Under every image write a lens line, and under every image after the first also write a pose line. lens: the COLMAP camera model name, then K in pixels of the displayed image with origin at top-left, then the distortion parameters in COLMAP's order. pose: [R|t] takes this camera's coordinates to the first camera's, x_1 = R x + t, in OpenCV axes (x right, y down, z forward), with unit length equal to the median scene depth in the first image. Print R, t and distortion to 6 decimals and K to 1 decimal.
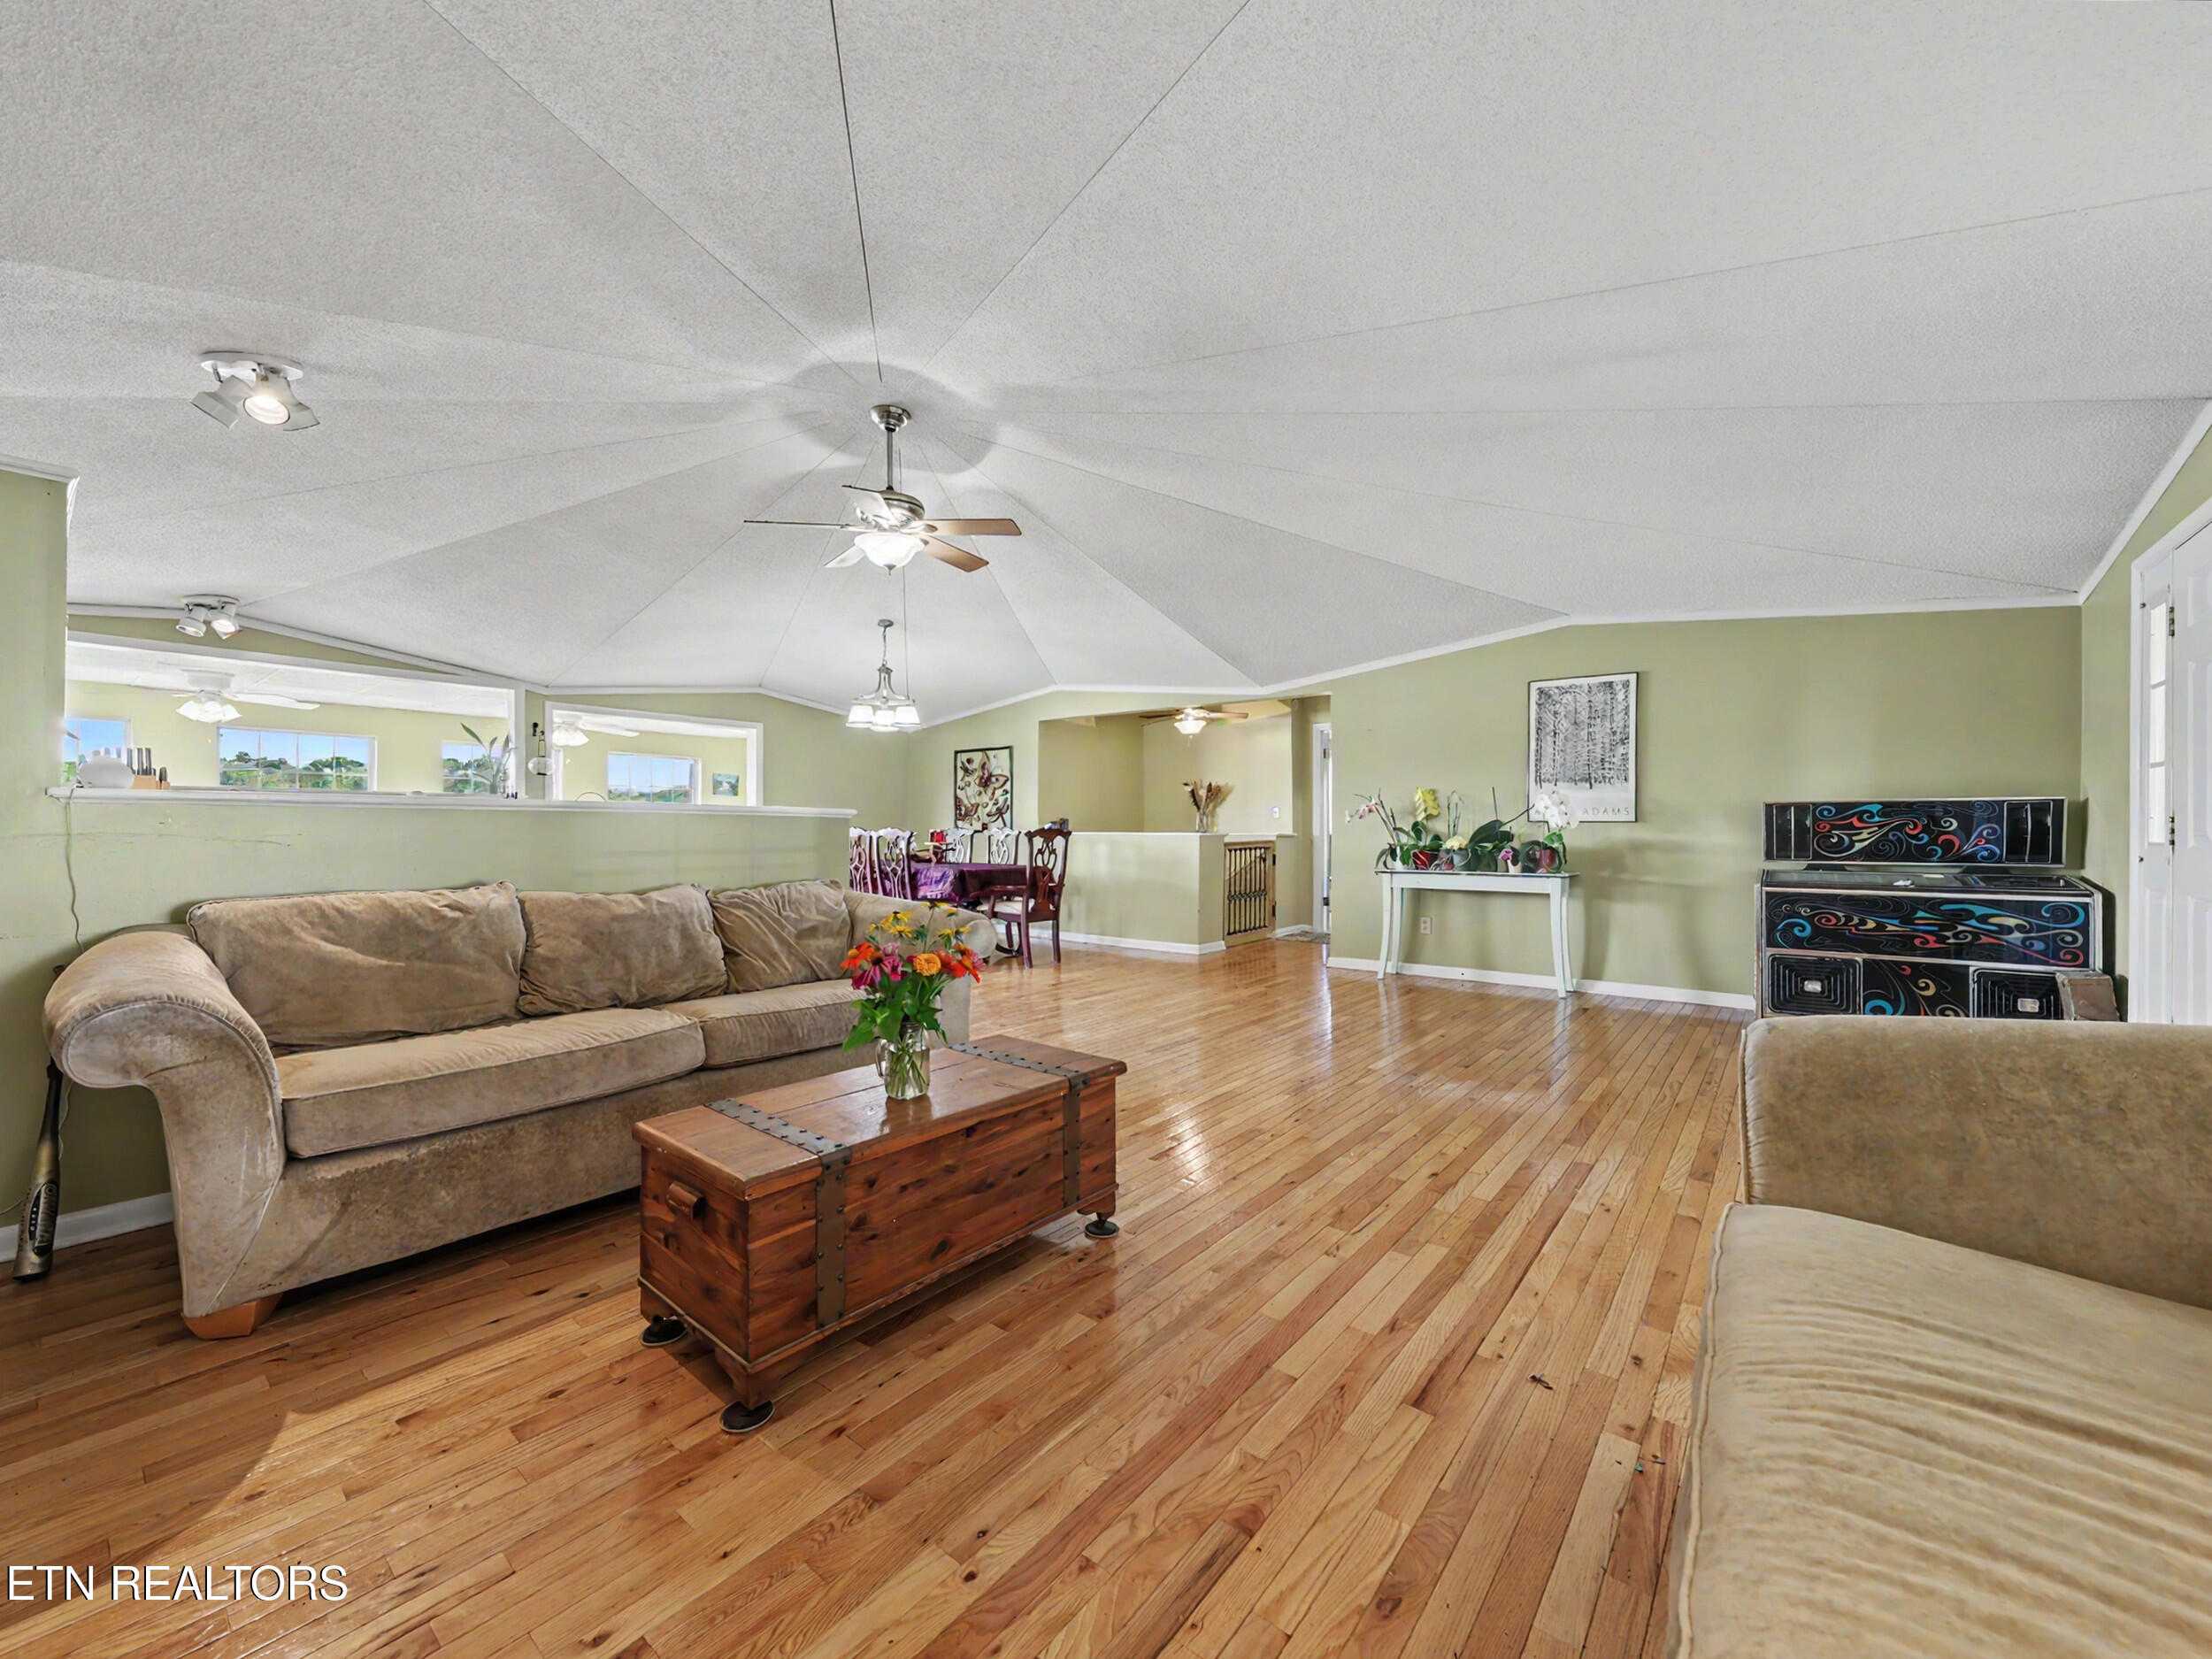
lens RADIAL K [[880.8, 0, 1091.1], [0, 880.8, 826.7], [0, 0, 1]] dist [-0.001116, 0.000854]
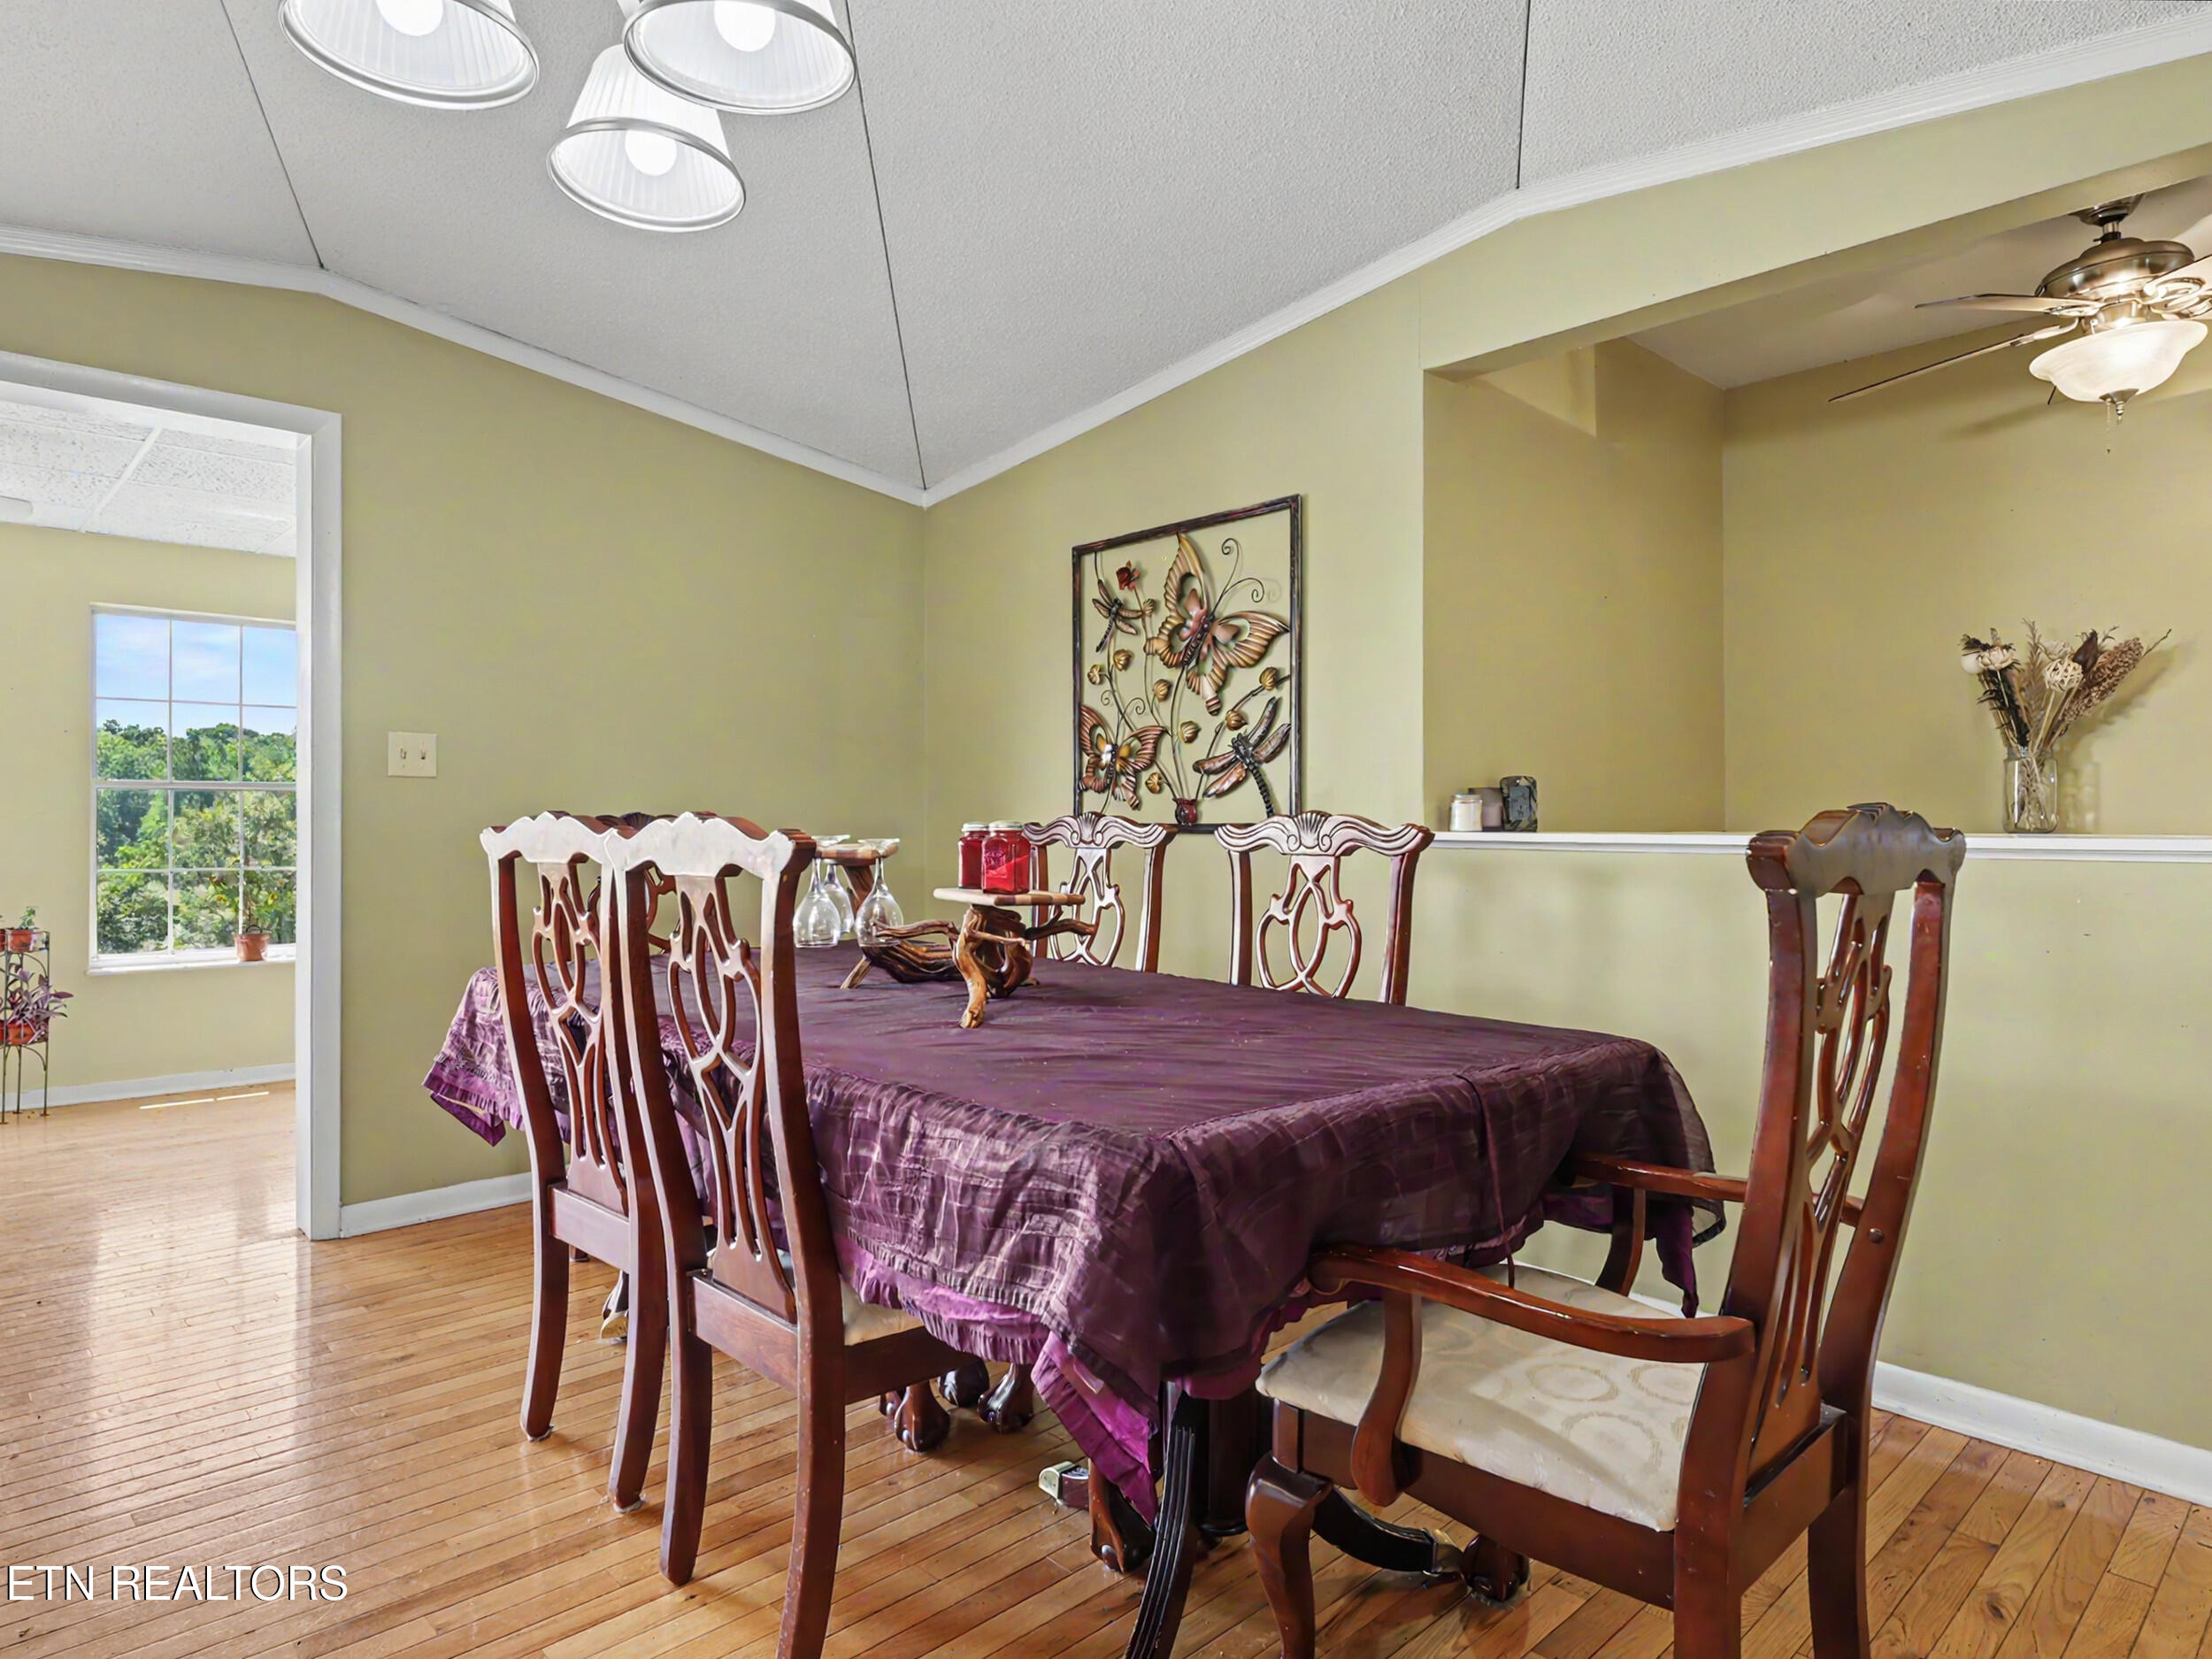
lens RADIAL K [[1272.3, 0, 1110.1], [0, 1272.3, 829.5], [0, 0, 1]] dist [0.009813, -0.000819]
pose [[0.993238, -0.001176, -0.116087, -0.154740], [0.002198, 0.999960, 0.008676, 0.002812], [0.116072, -0.008873, 0.993201, 0.953357]]
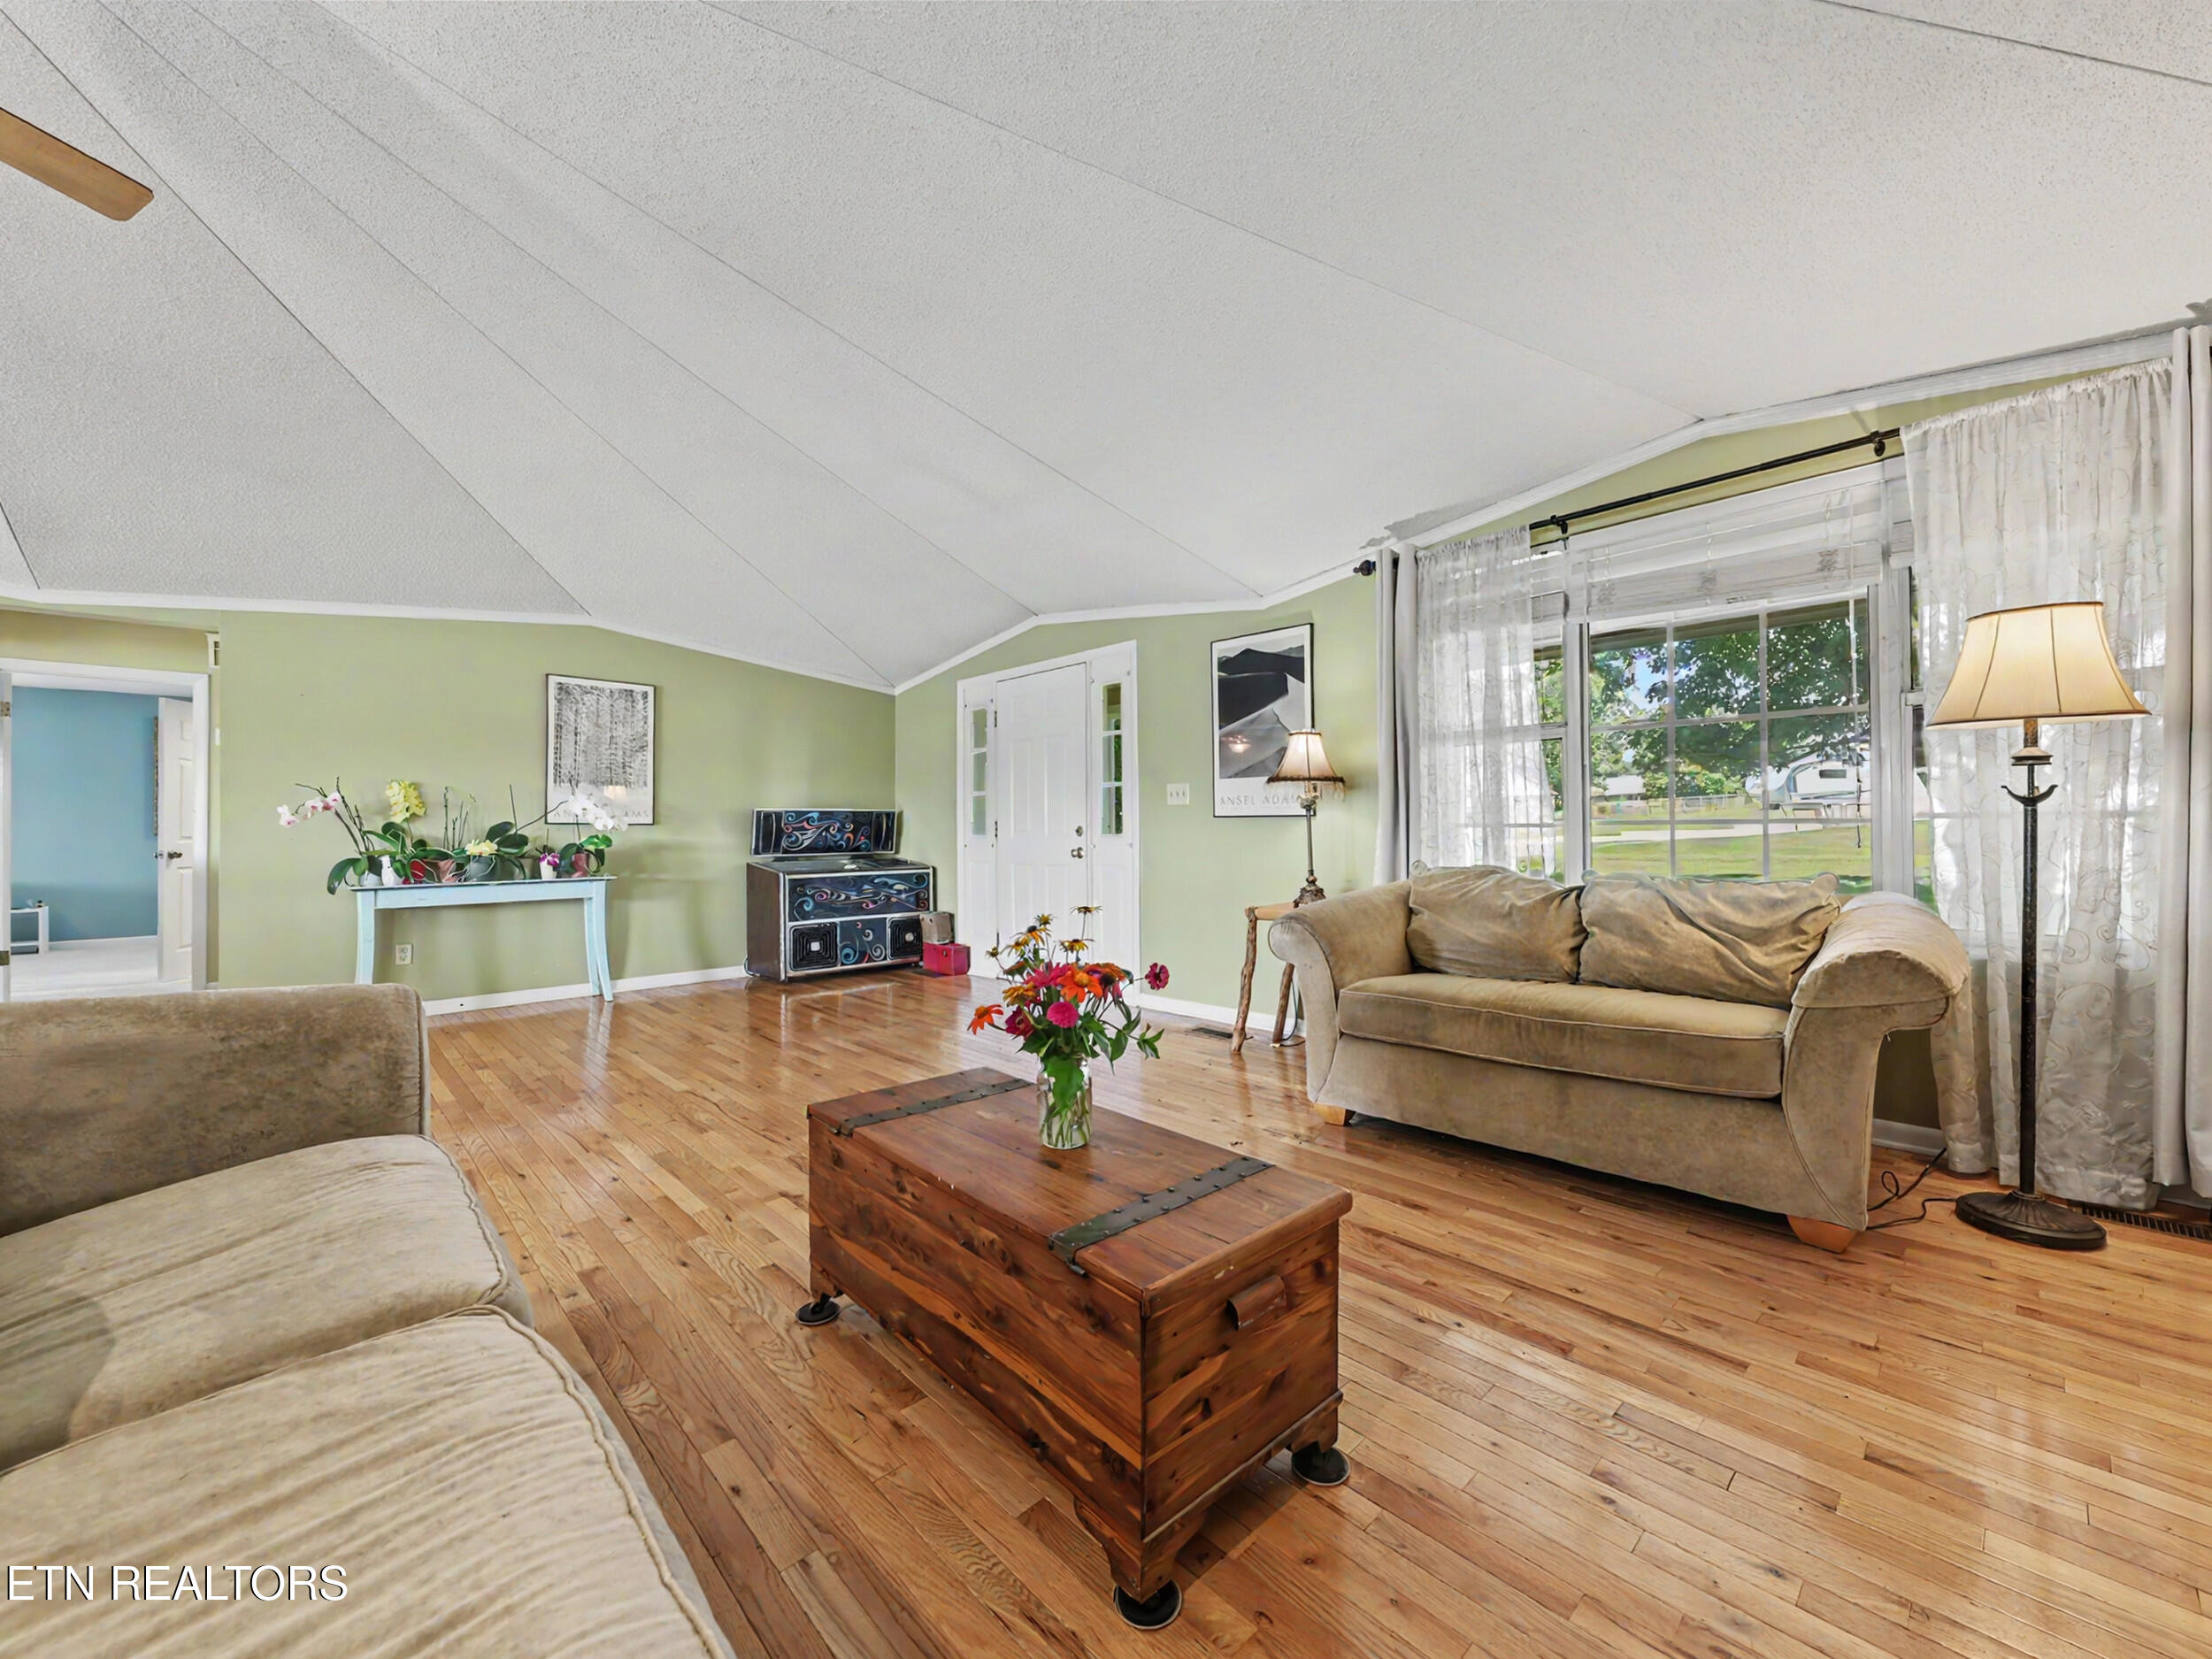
lens RADIAL K [[880.8, 0, 1108.7], [0, 880.8, 825.6], [0, 0, 1]] dist [-0.001116, 0.000854]
pose [[0.125468, 0.004012, 0.992089, -0.347566], [0.006332, 0.999968, -0.004845, 0.004339], [-0.992077, 0.006890, 0.125439, 0.290150]]
